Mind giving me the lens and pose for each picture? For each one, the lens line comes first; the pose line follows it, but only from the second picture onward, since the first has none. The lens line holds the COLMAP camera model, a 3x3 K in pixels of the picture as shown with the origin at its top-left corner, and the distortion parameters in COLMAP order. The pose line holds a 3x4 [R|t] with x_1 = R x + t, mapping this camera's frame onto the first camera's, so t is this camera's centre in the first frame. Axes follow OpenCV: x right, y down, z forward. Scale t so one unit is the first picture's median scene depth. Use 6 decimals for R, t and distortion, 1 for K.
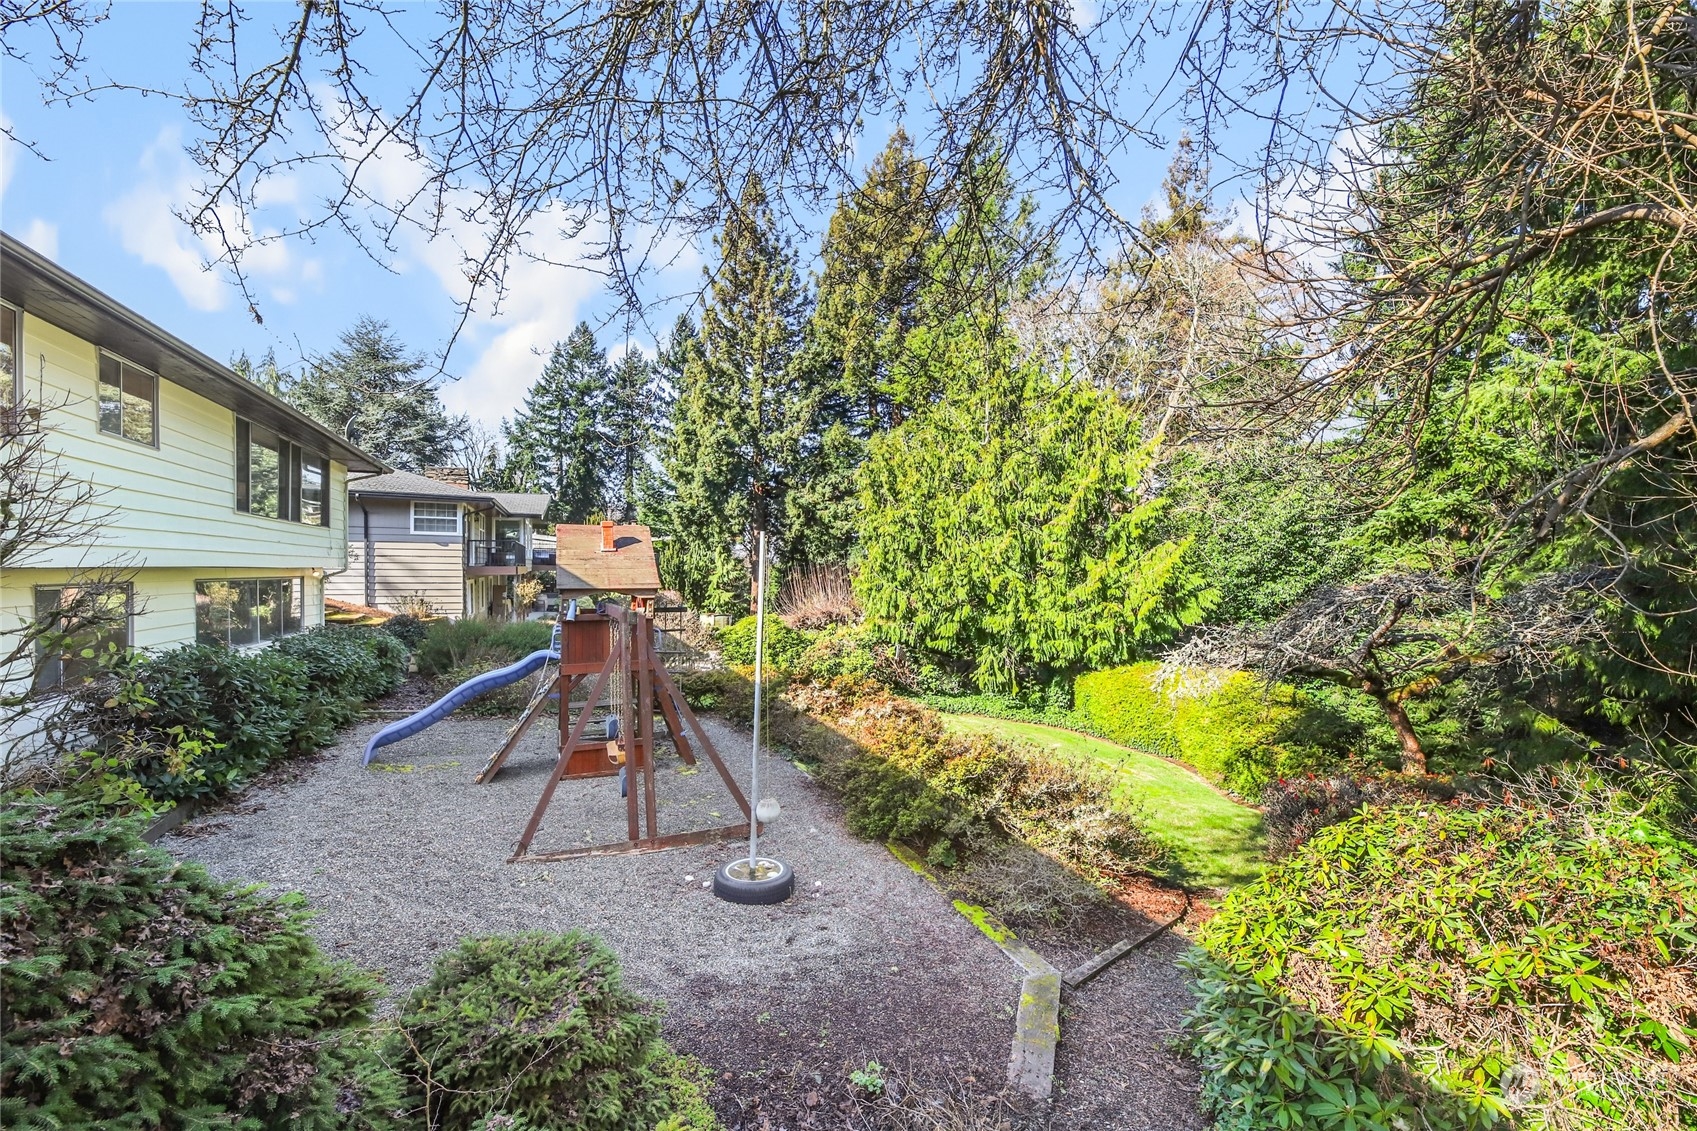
lens RADIAL K [[684.1, 0, 848.7], [0, 684.1, 564.8], [0, 0, 1]] dist [0.000612, -0.000523]
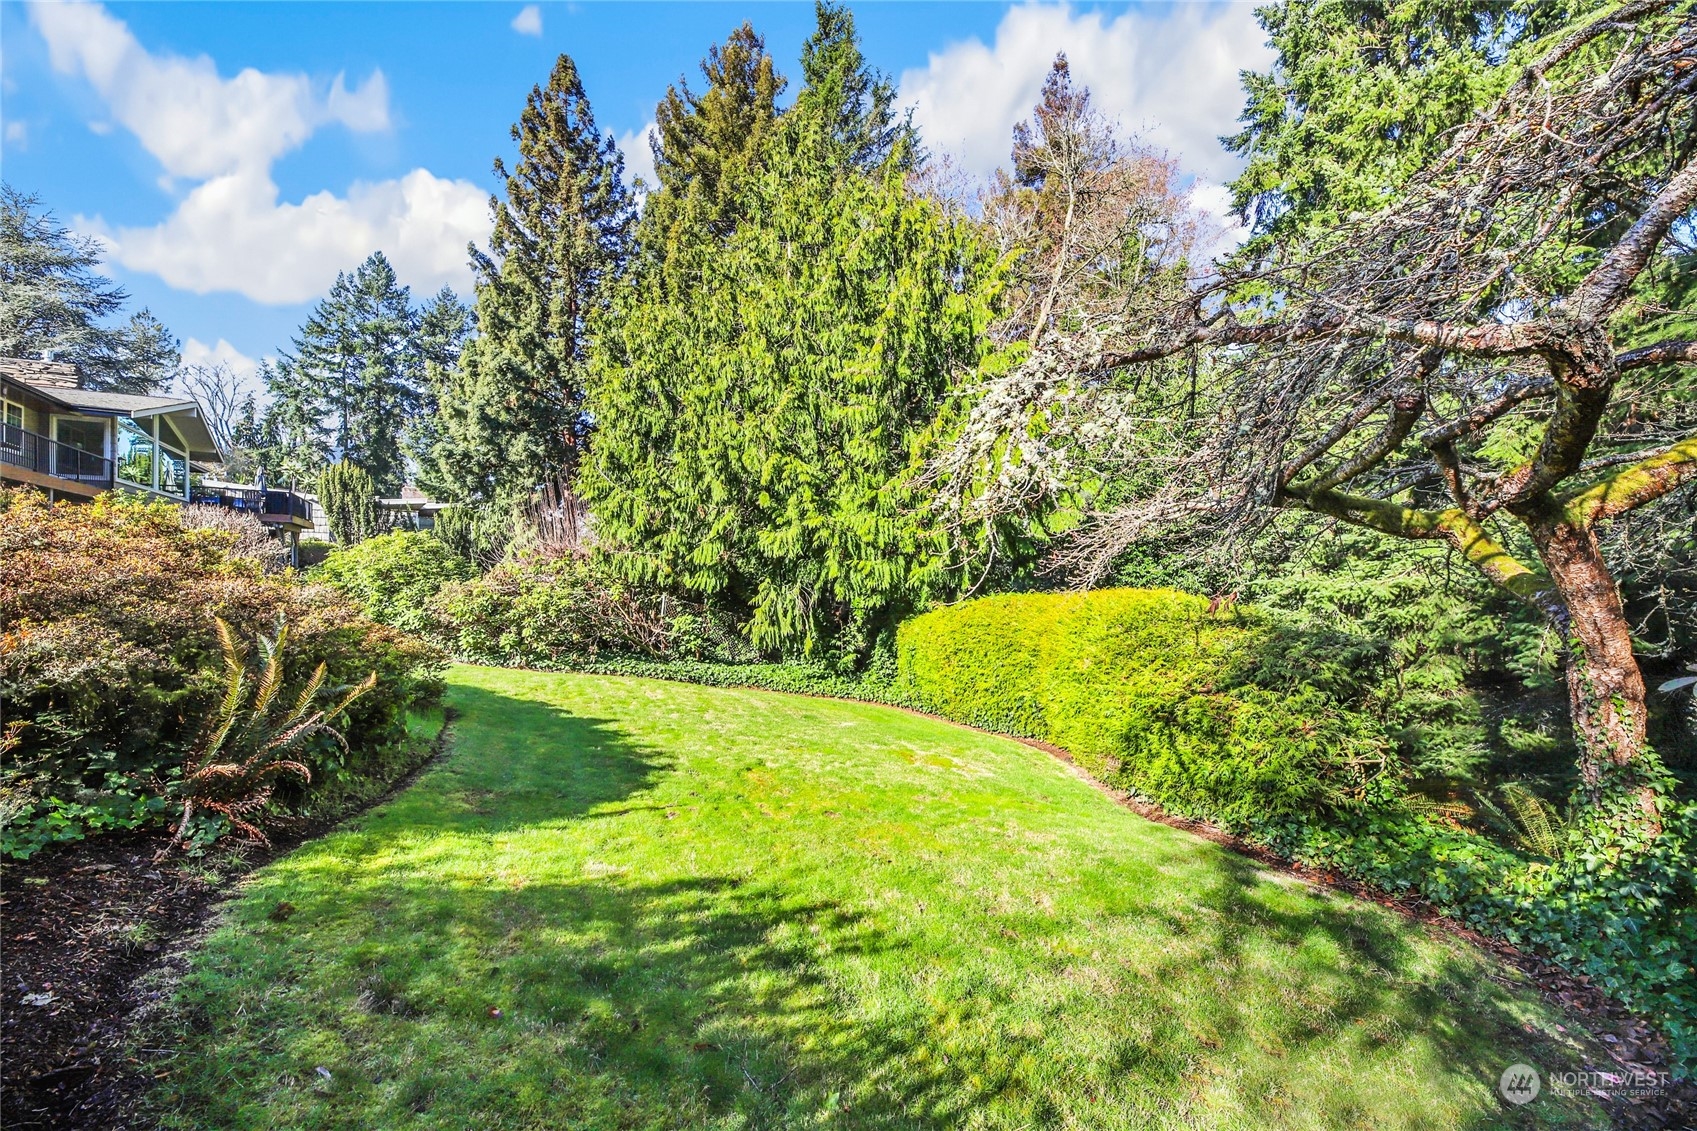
lens RADIAL K [[684.1, 0, 850.6], [0, 684.1, 573.9], [0, 0, 1]] dist [0.000612, -0.000523]
pose [[0.987647, -0.000123, 0.156696, 0.082448], [-0.000915, 0.999978, 0.006552, 0.050288], [-0.156694, -0.006615, 0.987625, 0.161239]]
